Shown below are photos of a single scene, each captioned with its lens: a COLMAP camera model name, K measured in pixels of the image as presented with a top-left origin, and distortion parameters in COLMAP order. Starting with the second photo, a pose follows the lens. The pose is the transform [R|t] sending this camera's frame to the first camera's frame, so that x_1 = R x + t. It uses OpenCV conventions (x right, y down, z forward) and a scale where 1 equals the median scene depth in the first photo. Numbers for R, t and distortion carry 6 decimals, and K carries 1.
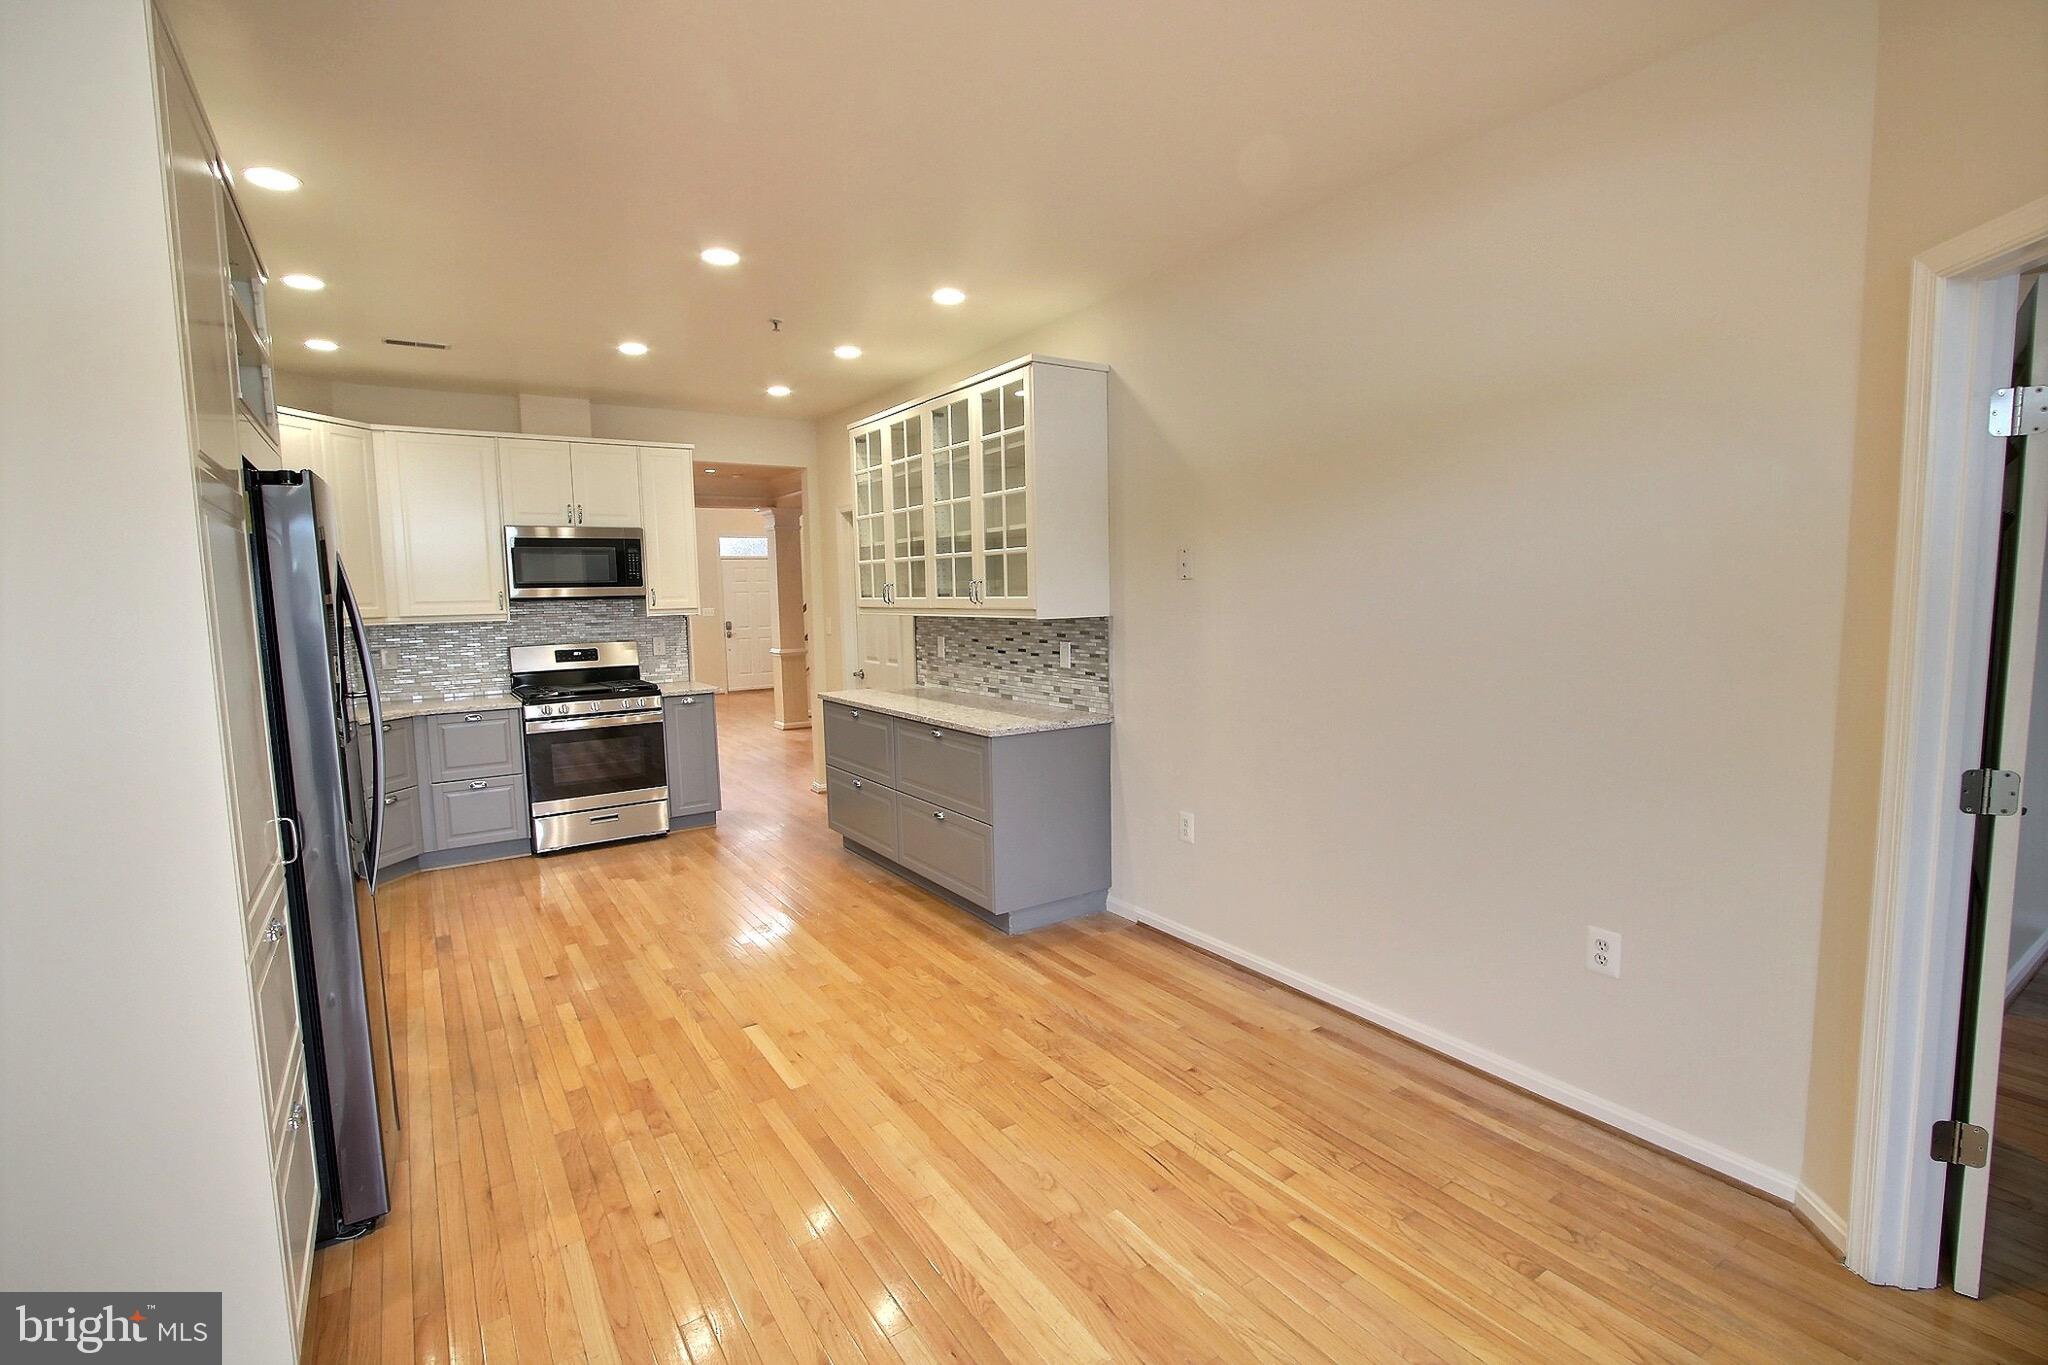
lens RADIAL K [[944.4, 0, 1033.8], [0, 944.4, 685.7], [0, 0, 1]] dist [-0.021419, 0.006312]
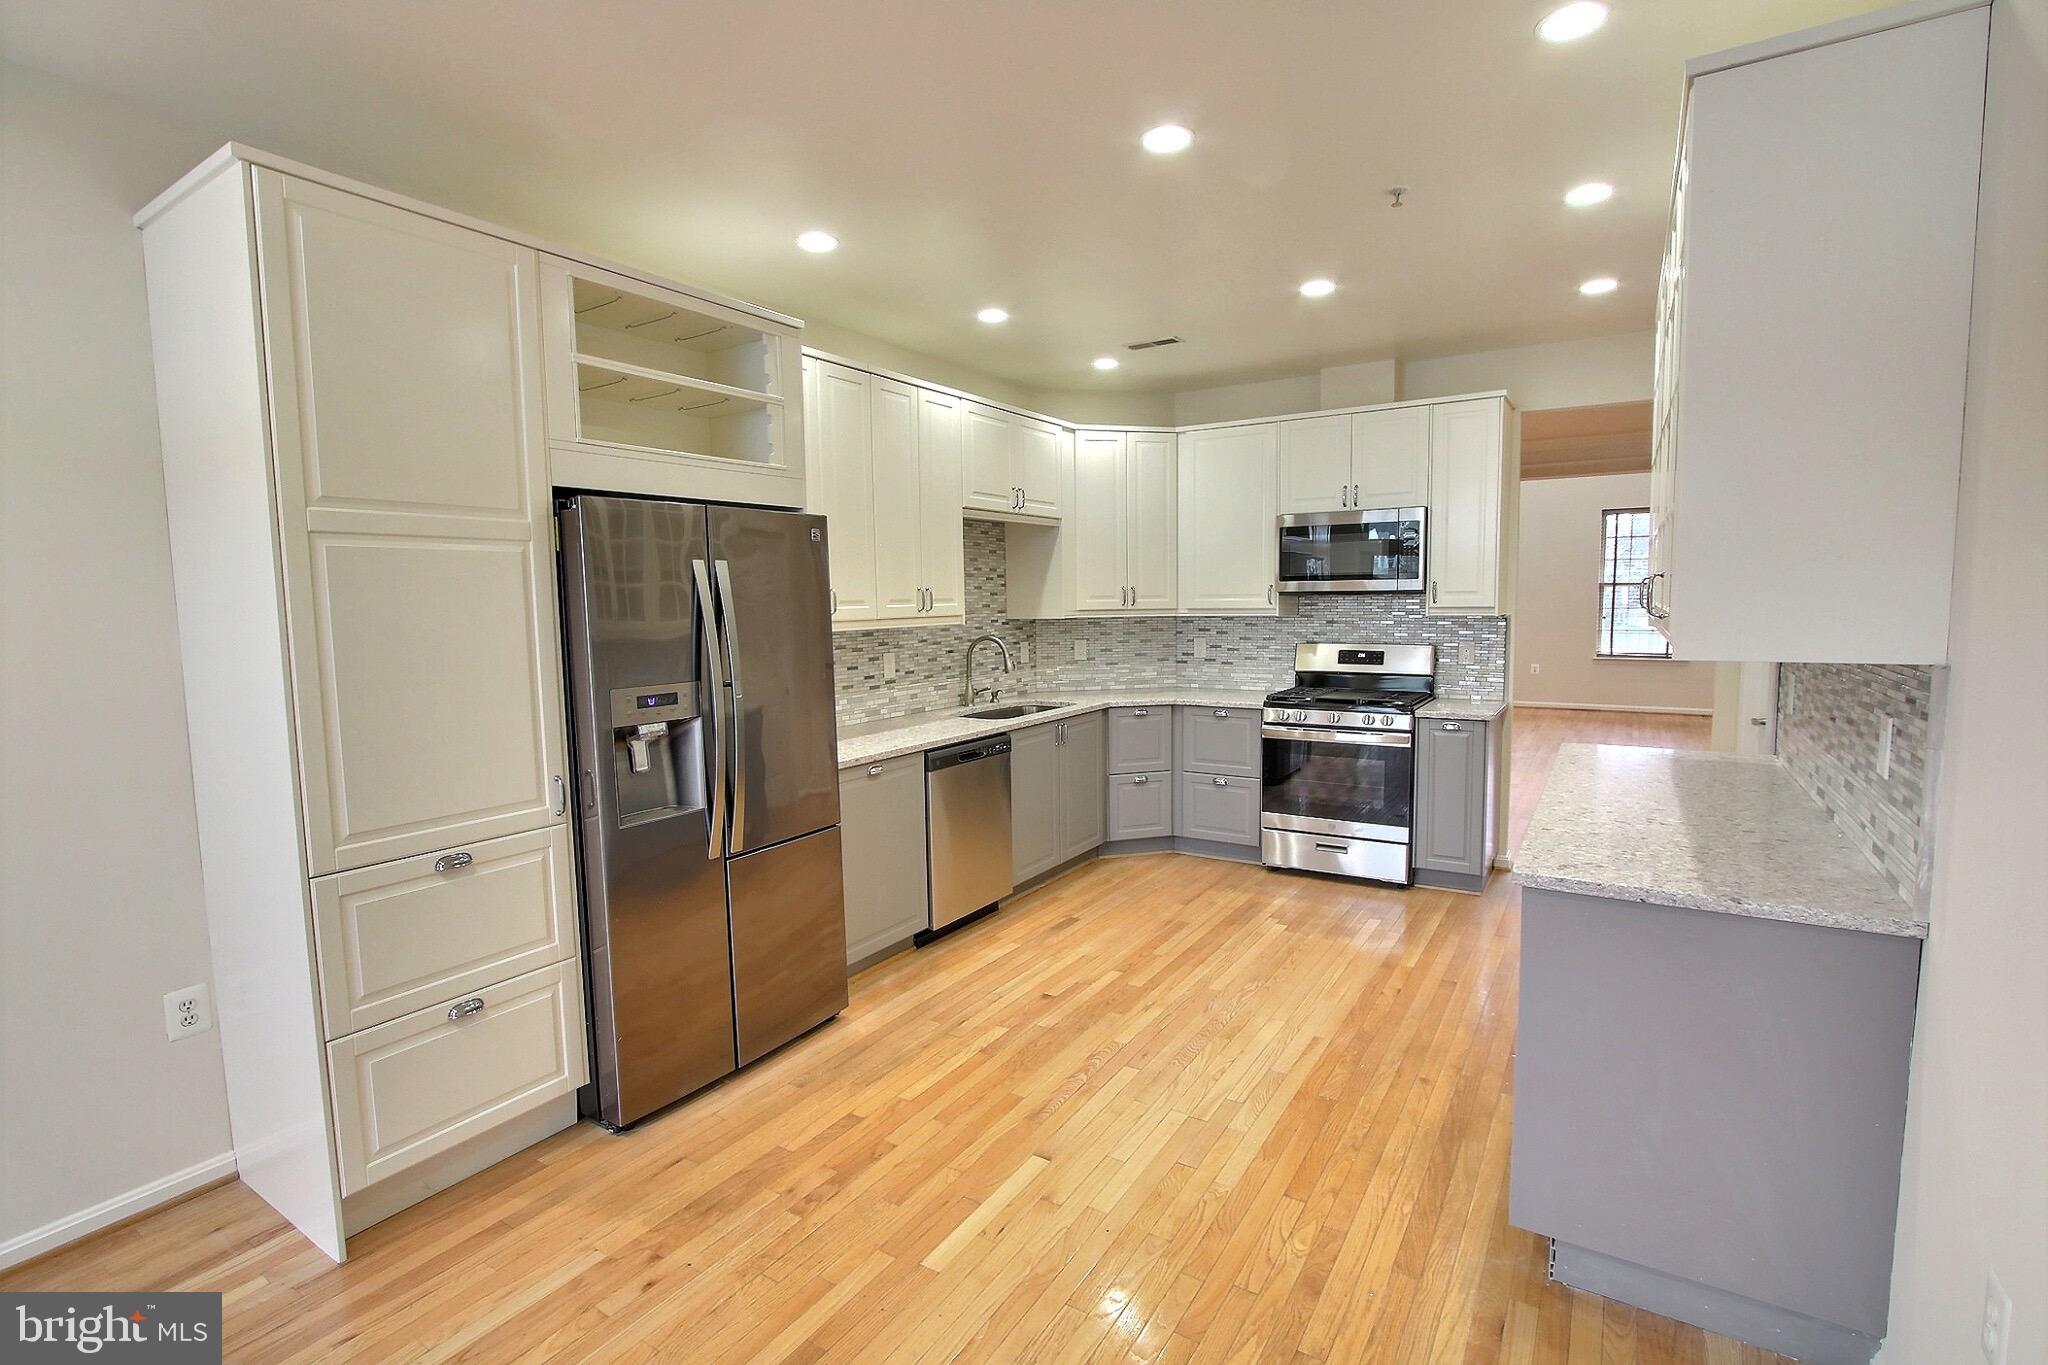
lens RADIAL K [[944.4, 0, 1022.8], [0, 944.4, 684.6], [0, 0, 1]] dist [-0.021419, 0.006312]
pose [[0.393634, 0.100151, -0.913795, 0.274275], [-0.086784, 0.993657, 0.071519, -0.059458], [0.915162, 0.051150, 0.399829, 0.504059]]
